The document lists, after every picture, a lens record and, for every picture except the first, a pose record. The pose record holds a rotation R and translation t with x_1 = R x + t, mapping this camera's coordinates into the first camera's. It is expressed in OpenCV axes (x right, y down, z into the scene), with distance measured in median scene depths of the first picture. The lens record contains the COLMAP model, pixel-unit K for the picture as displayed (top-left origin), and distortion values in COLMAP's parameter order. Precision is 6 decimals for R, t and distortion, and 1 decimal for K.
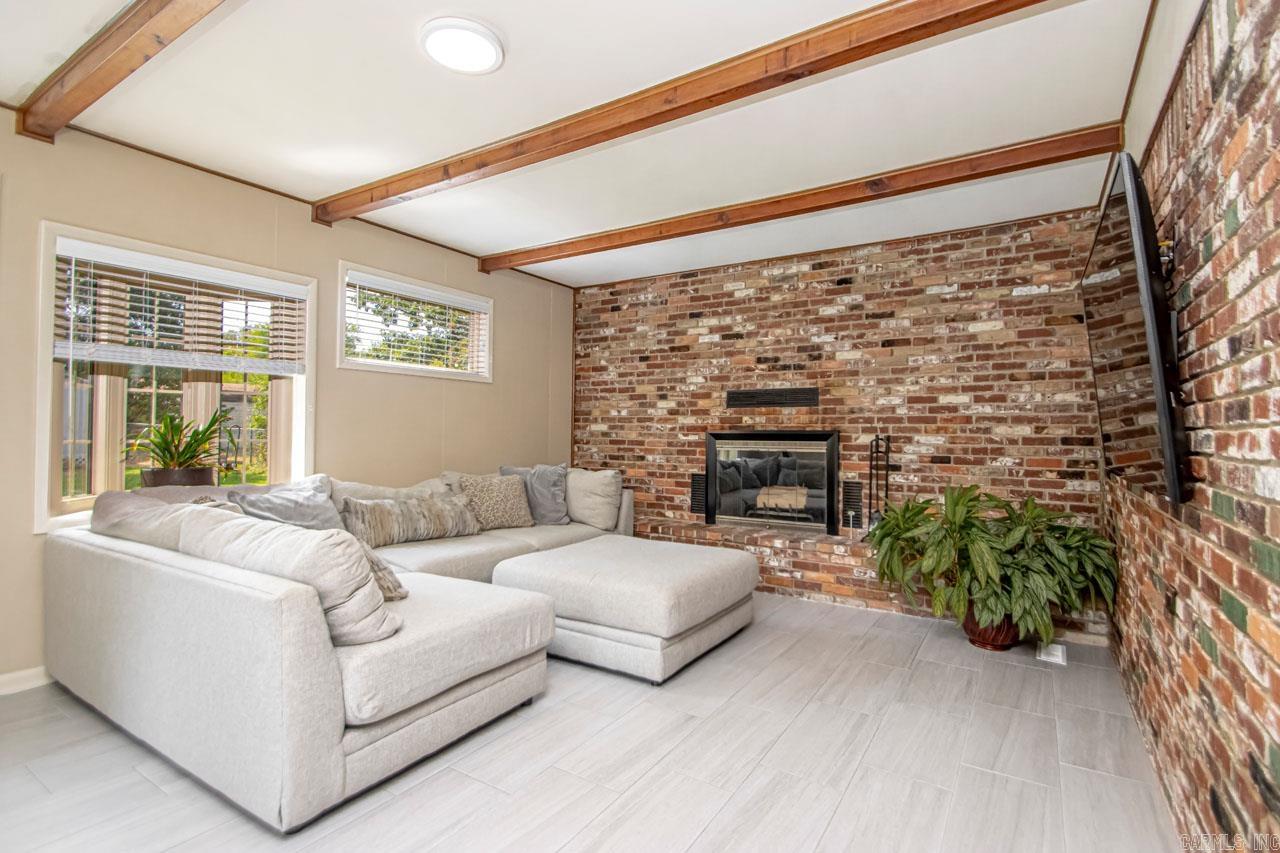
lens RADIAL K [[611.2, 0, 650.4], [0, 611.2, 422.7], [0, 0, 1]] dist [0.008269, -0.013852]
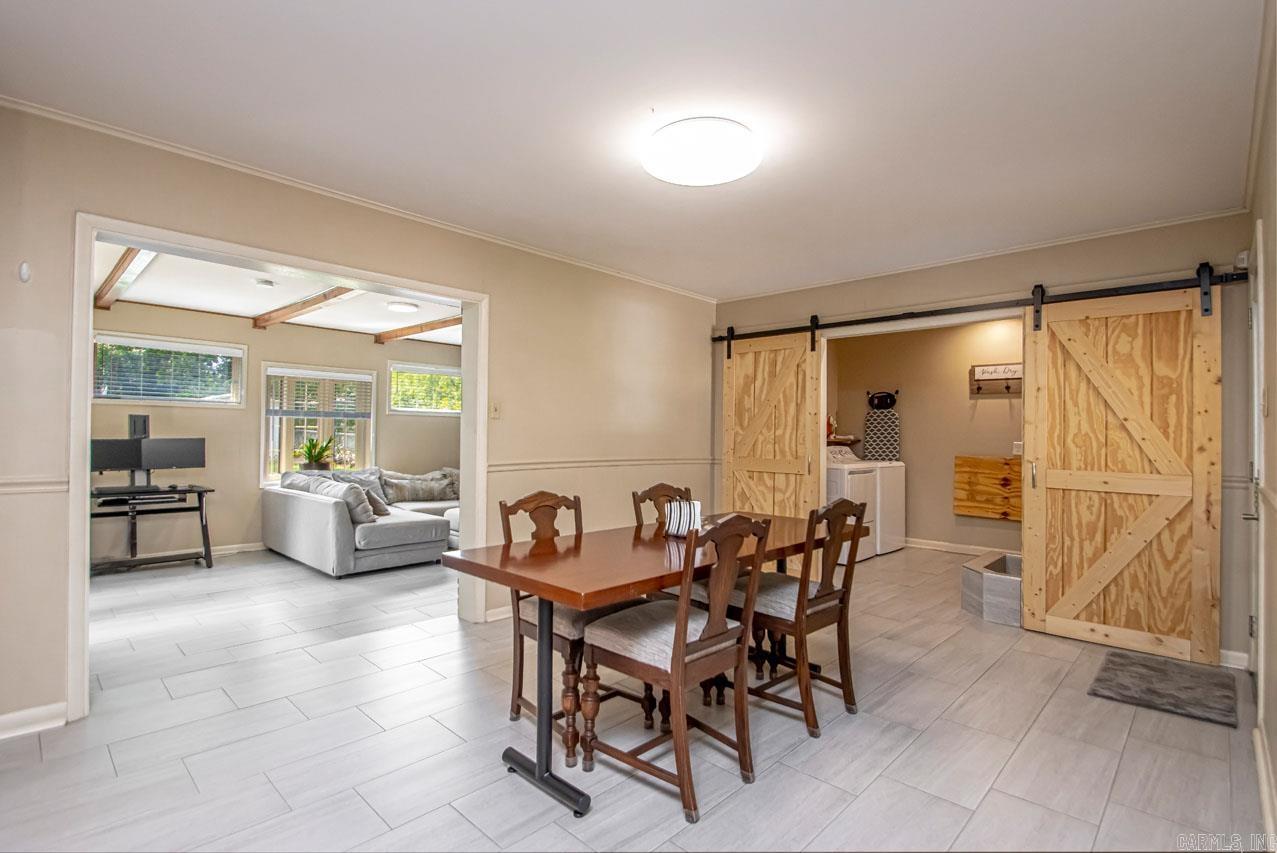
lens RADIAL K [[609.8, 0, 641.9], [0, 609.8, 429.8], [0, 0, 1]] dist [0.008269, -0.013852]
pose [[0.980371, 0.005112, -0.197094, 0.609508], [-0.004239, 0.999979, 0.004855, -0.045241], [0.197115, -0.003924, 0.980373, -0.688335]]
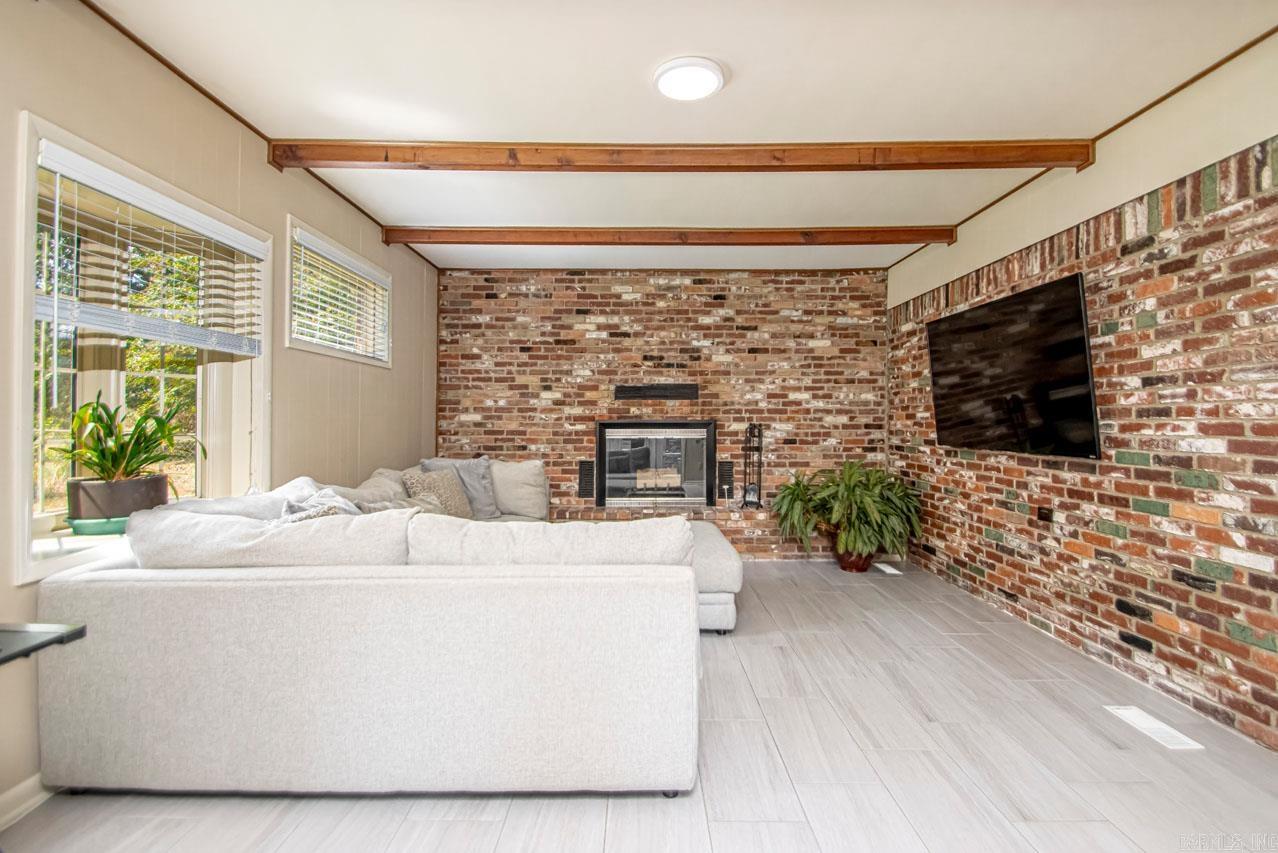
lens RADIAL K [[610.3, 0, 660.4], [0, 610.3, 416.0], [0, 0, 1]] dist [0.008269, -0.013852]
pose [[0.839845, -0.002174, 0.542822, -0.449957], [-0.002930, 0.999959, 0.008538, -0.004832], [-0.542819, -0.008761, 0.839804, 0.040113]]
